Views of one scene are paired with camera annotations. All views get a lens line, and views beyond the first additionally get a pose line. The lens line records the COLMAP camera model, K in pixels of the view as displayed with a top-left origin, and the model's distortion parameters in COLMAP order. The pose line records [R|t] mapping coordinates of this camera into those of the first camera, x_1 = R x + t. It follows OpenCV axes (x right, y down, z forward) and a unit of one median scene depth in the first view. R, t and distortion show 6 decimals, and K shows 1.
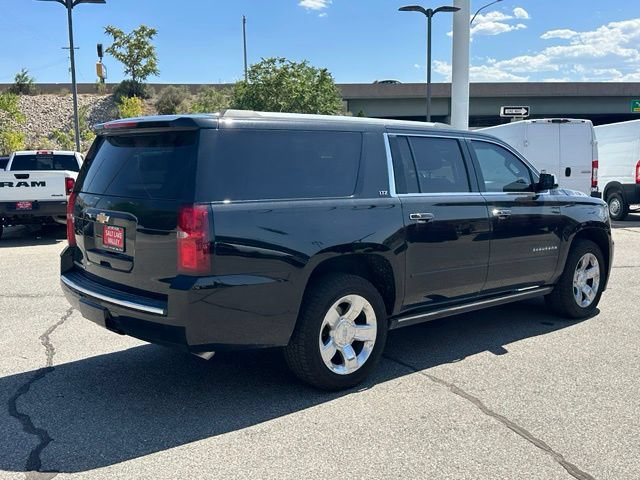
lens RADIAL K [[654.6, 0, 320.0], [0, 654.6, 240.0], [0, 0, 1]] dist [0.160036, -0.333824]
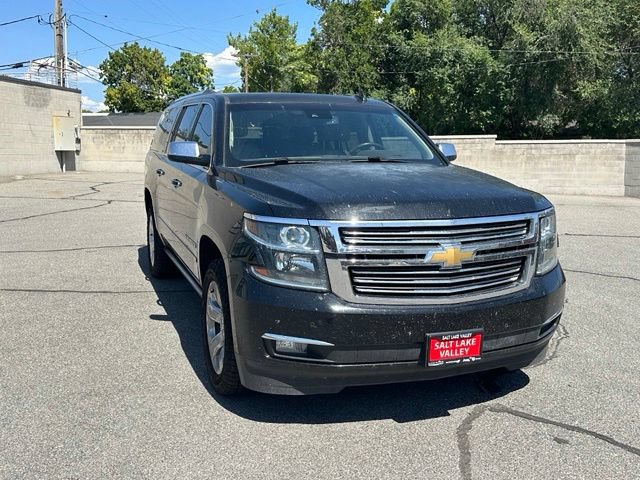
lens RADIAL K [[654.6, 0, 320.0], [0, 654.6, 240.0], [0, 0, 1]] dist [0.160036, -0.333824]
pose [[-0.365465, 0.139052, -0.920380, 0.812210], [-0.119274, 0.973632, 0.194459, -0.127970], [0.923152, 0.180845, -0.339243, 1.148672]]
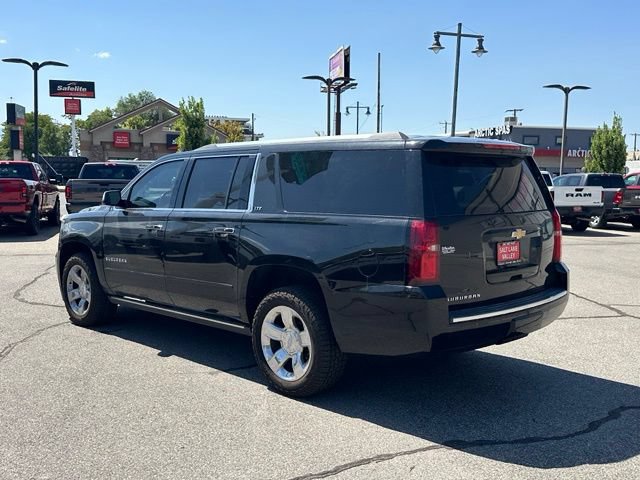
lens RADIAL K [[654.6, 0, 320.0], [0, 654.6, 240.0], [0, 0, 1]] dist [0.160036, -0.333824]
pose [[-0.053886, -0.091256, 0.994368, -0.786185], [0.119357, 0.988087, 0.097148, -0.094534], [-0.991388, 0.123920, -0.042352, 0.786438]]
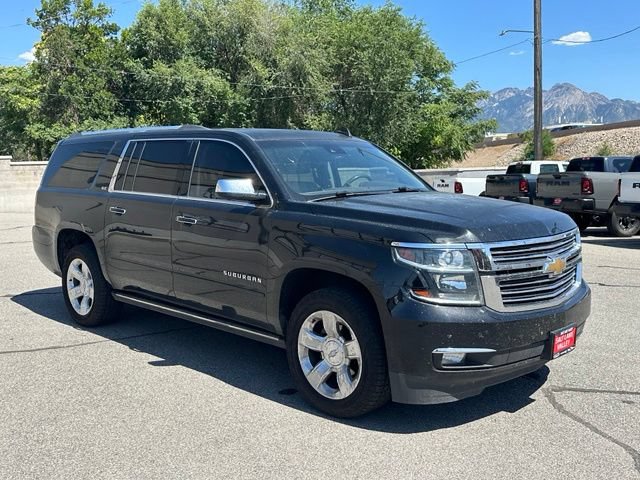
lens RADIAL K [[654.6, 0, 320.0], [0, 654.6, 240.0], [0, 0, 1]] dist [0.160036, -0.333824]
pose [[0.060354, 0.111988, -0.991875, 0.900475], [-0.110048, 0.988376, 0.104896, -0.098724], [0.992092, 0.102822, 0.071976, 0.848357]]
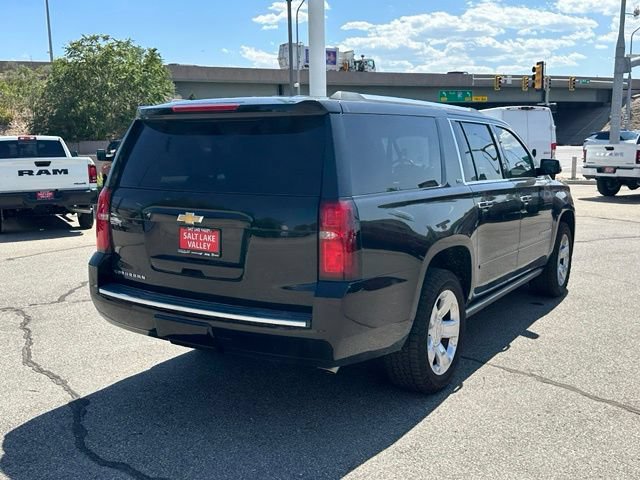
lens RADIAL K [[654.6, 0, 320.0], [0, 654.6, 240.0], [0, 0, 1]] dist [0.160036, -0.333824]
pose [[0.960844, -0.043531, 0.273649, -0.230918], [0.037579, 0.998930, 0.026955, -0.012710], [-0.274529, -0.015616, 0.961452, 0.084209]]
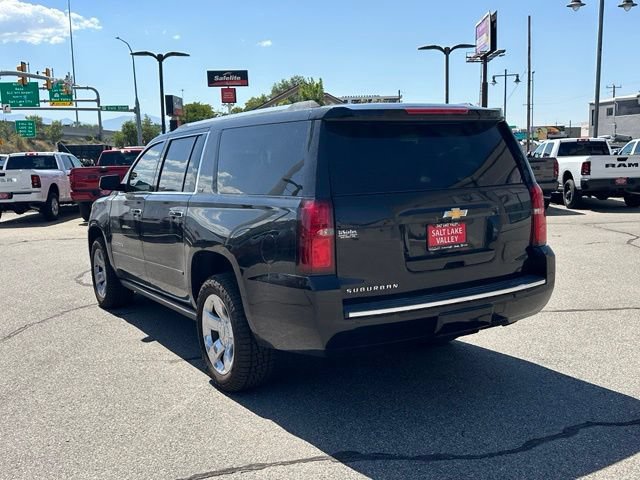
lens RADIAL K [[654.6, 0, 320.0], [0, 654.6, 240.0], [0, 0, 1]] dist [0.160036, -0.333824]
pose [[0.180404, -0.124046, 0.975739, -0.715293], [0.153482, 0.983414, 0.096645, -0.065010], [-0.971544, 0.132323, 0.196450, 0.583203]]
